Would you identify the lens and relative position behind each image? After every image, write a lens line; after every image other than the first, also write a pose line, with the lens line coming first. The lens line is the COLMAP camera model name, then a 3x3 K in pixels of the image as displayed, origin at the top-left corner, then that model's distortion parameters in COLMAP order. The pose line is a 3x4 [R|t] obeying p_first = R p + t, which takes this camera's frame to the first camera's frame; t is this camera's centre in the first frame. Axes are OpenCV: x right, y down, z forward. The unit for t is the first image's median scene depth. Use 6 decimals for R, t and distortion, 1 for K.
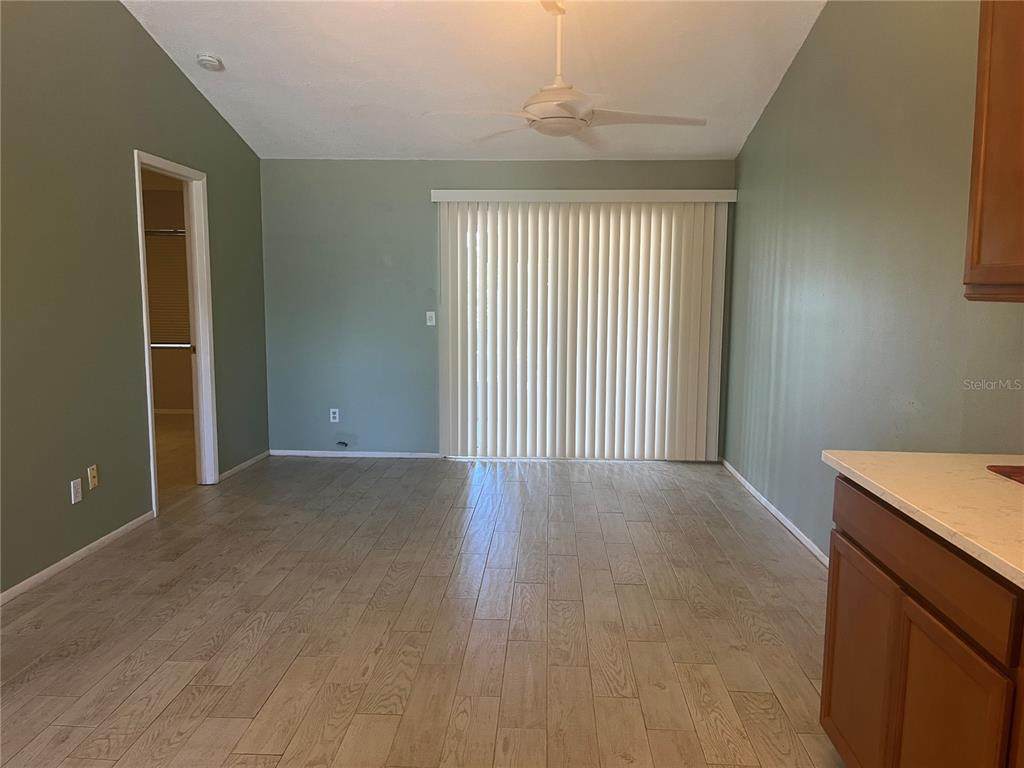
lens RADIAL K [[781.8, 0, 514.5], [0, 781.8, 386.3], [0, 0, 1]] dist [0.102775, -0.154434]
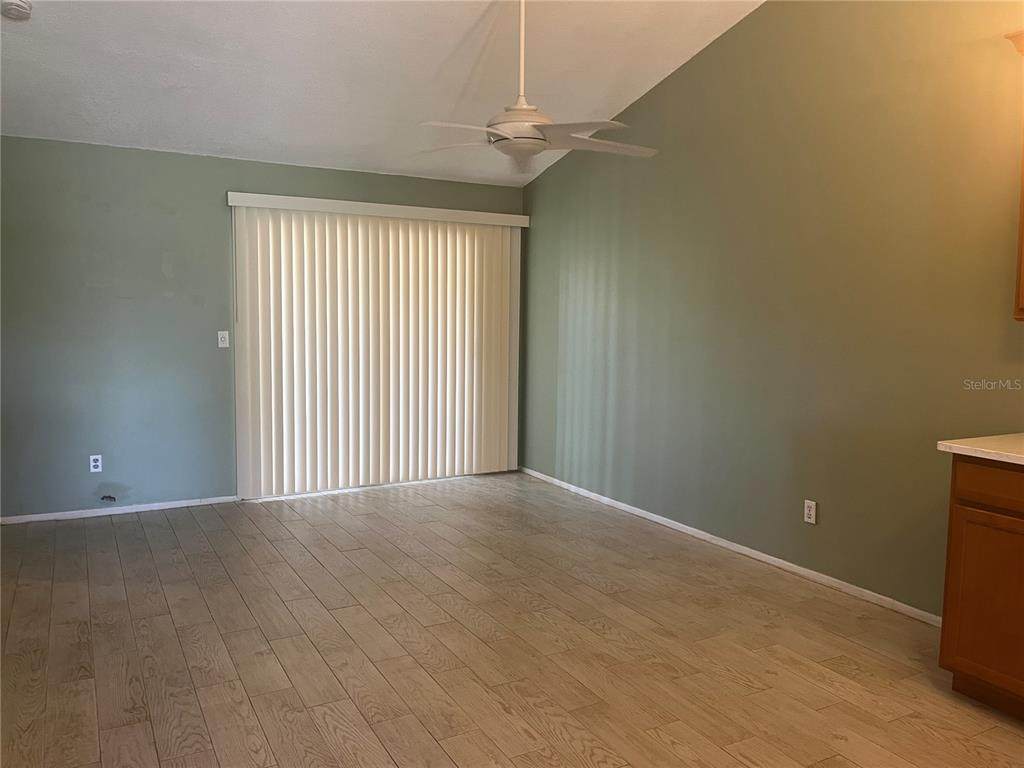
lens RADIAL K [[781.8, 0, 514.5], [0, 781.8, 386.3], [0, 0, 1]] dist [0.102775, -0.154434]
pose [[0.852896, -0.048457, 0.519827, -0.300520], [0.057141, 0.998366, -0.000688, -0.017080], [-0.518945, 0.030290, 0.854271, 0.102700]]
